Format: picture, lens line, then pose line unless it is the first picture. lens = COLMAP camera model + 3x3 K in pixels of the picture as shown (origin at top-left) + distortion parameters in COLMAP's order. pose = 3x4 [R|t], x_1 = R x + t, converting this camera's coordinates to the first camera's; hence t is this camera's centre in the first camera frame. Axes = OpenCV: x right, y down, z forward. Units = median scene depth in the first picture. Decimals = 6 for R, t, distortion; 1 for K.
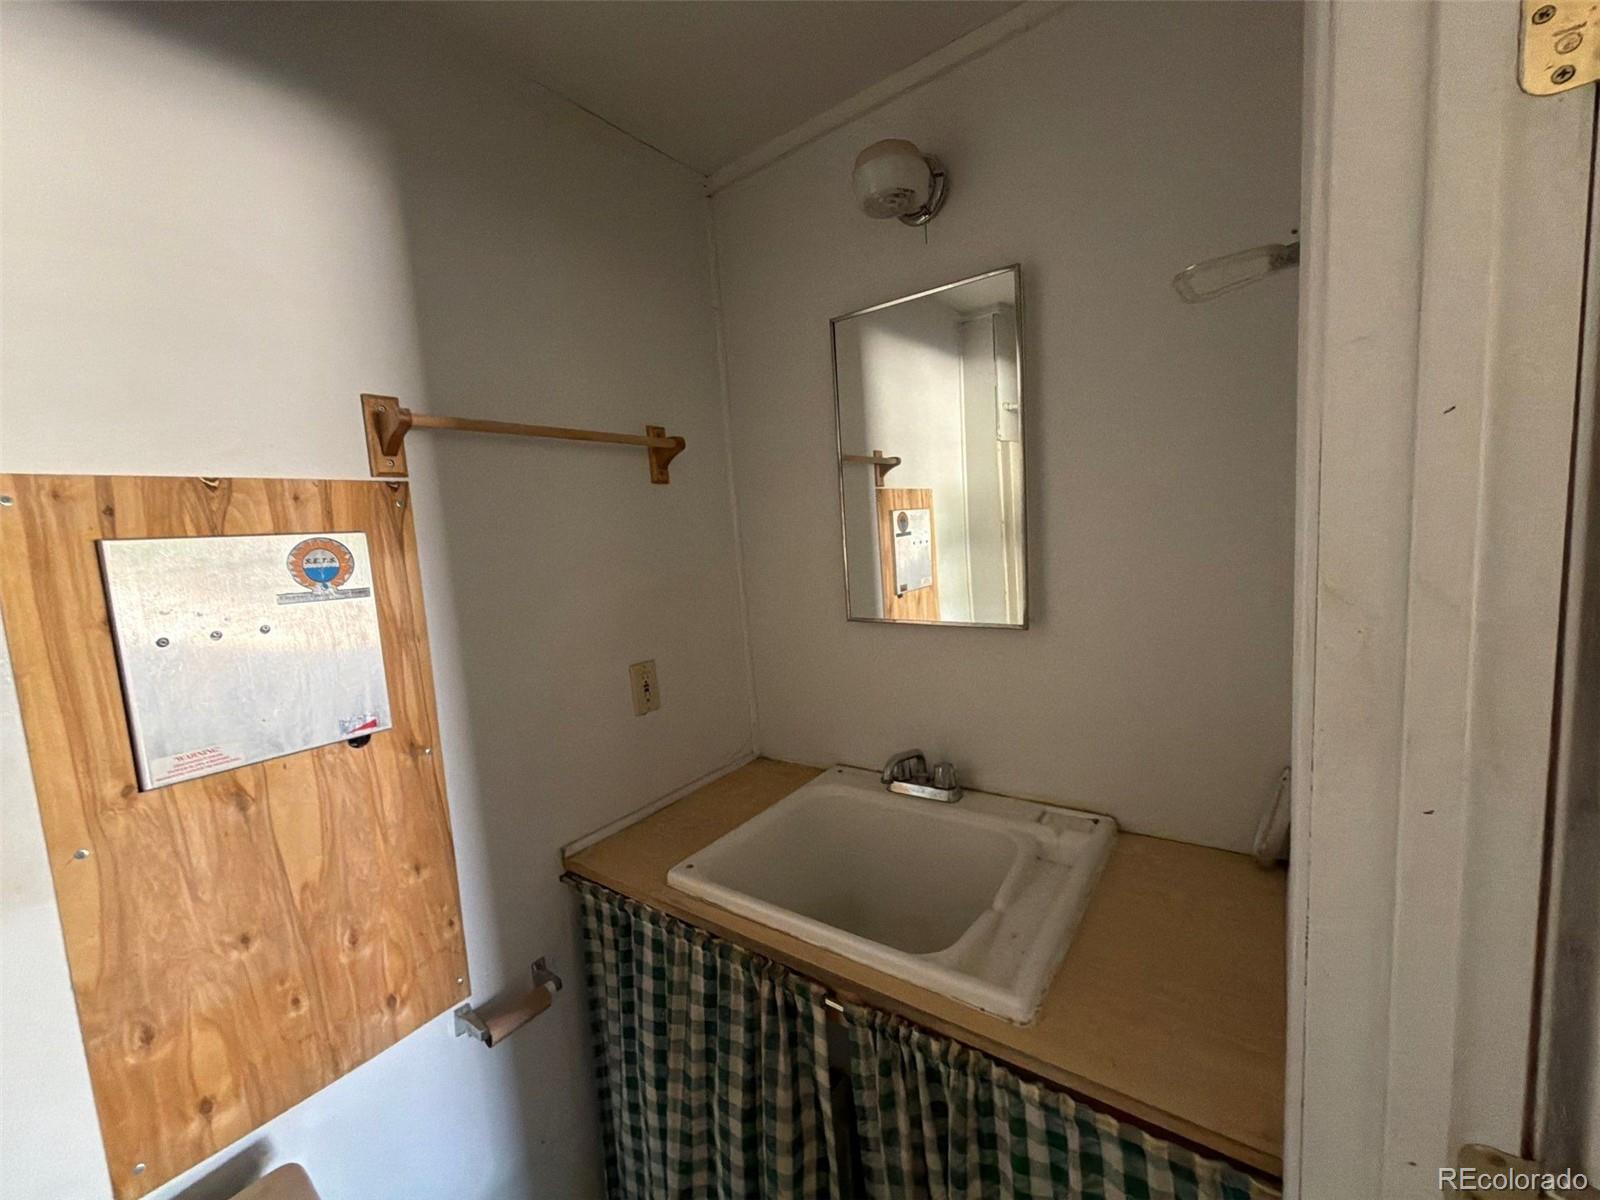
lens RADIAL K [[637.6, 0, 800.1], [0, 637.6, 603.3], [0, 0, 1]] dist [0.000279, -0.000053]
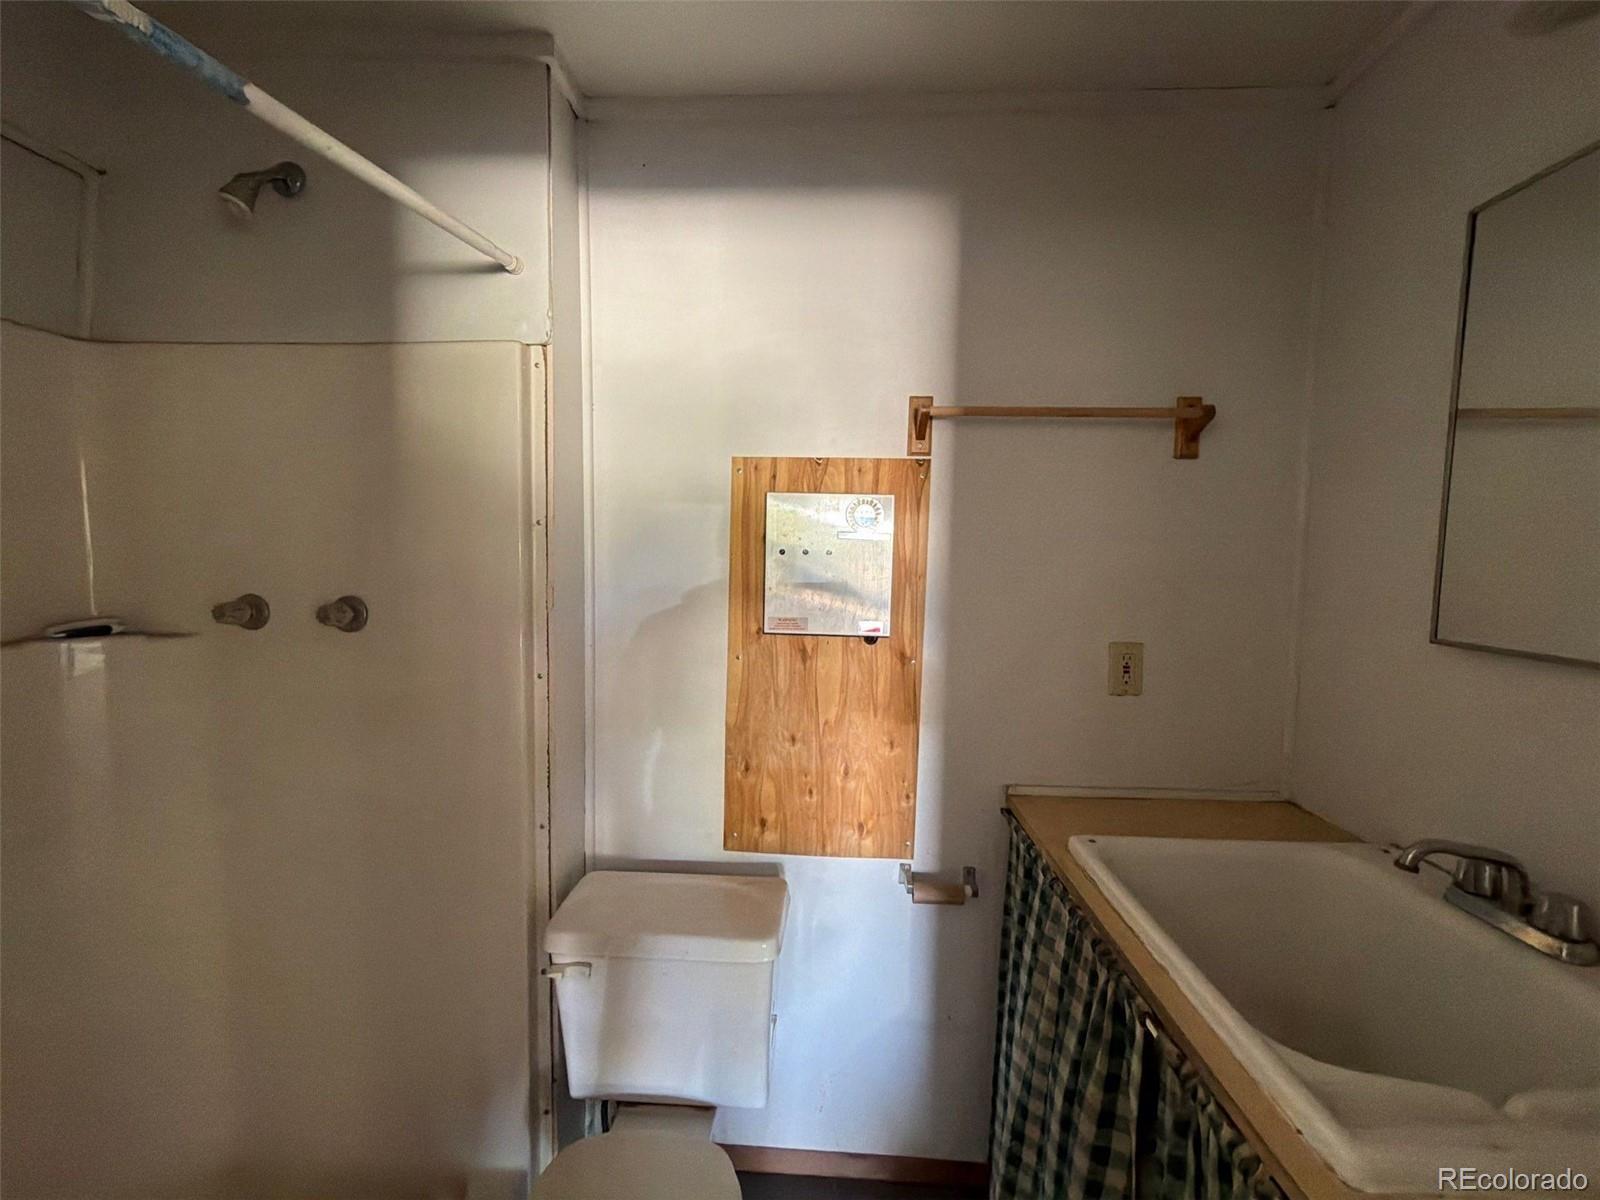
lens RADIAL K [[637.6, 0, 800.5], [0, 637.6, 602.0], [0, 0, 1]] dist [0.000279, -0.000053]
pose [[0.549928, 0.138122, -0.823712, 0.380779], [-0.148846, 0.986651, 0.066071, 0.057735], [0.821842, 0.086272, 0.563146, 0.051400]]
